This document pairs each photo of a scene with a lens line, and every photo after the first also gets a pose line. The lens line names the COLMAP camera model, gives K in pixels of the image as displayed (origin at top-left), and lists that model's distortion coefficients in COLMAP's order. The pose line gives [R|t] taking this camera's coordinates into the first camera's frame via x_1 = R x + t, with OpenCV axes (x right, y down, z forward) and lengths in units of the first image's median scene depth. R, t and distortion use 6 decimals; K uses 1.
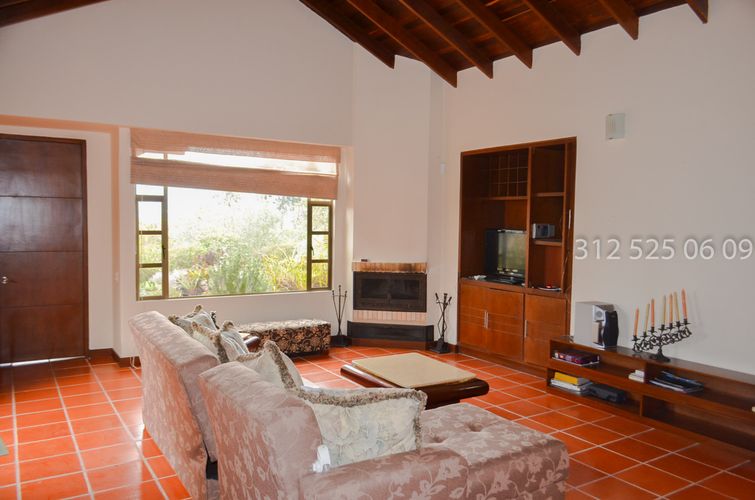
lens RADIAL K [[588.6, 0, 381.6], [0, 588.6, 247.6], [0, 0, 1]] dist [-0.001454, 0.003026]
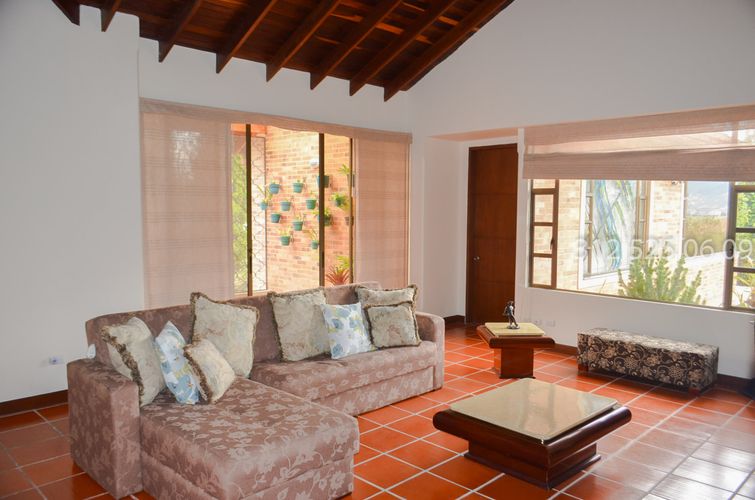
lens RADIAL K [[588.6, 0, 381.8], [0, 588.6, 255.8], [0, 0, 1]] dist [-0.001454, 0.003026]
pose [[0.219055, 0.067475, -0.973377, 0.606281], [-0.053076, 0.996953, 0.057165, -0.014809], [0.974268, 0.039141, 0.221969, 0.522933]]
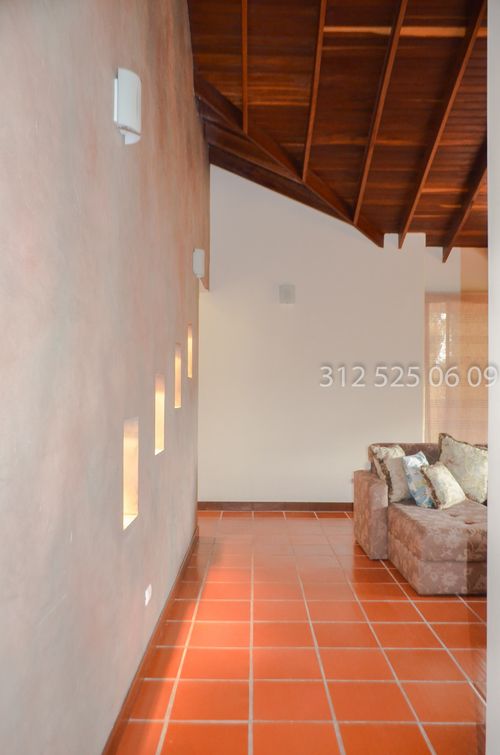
lens RADIAL K [[588.6, 0, 248.7], [0, 588.6, 378.2], [0, 0, 1]] dist [-0.001454, 0.003026]
pose [[-0.531000, -0.029103, -0.846872, 0.834022], [-0.059305, 0.998236, 0.002881, 0.009607], [0.845294, 0.051754, -0.531789, 0.695489]]
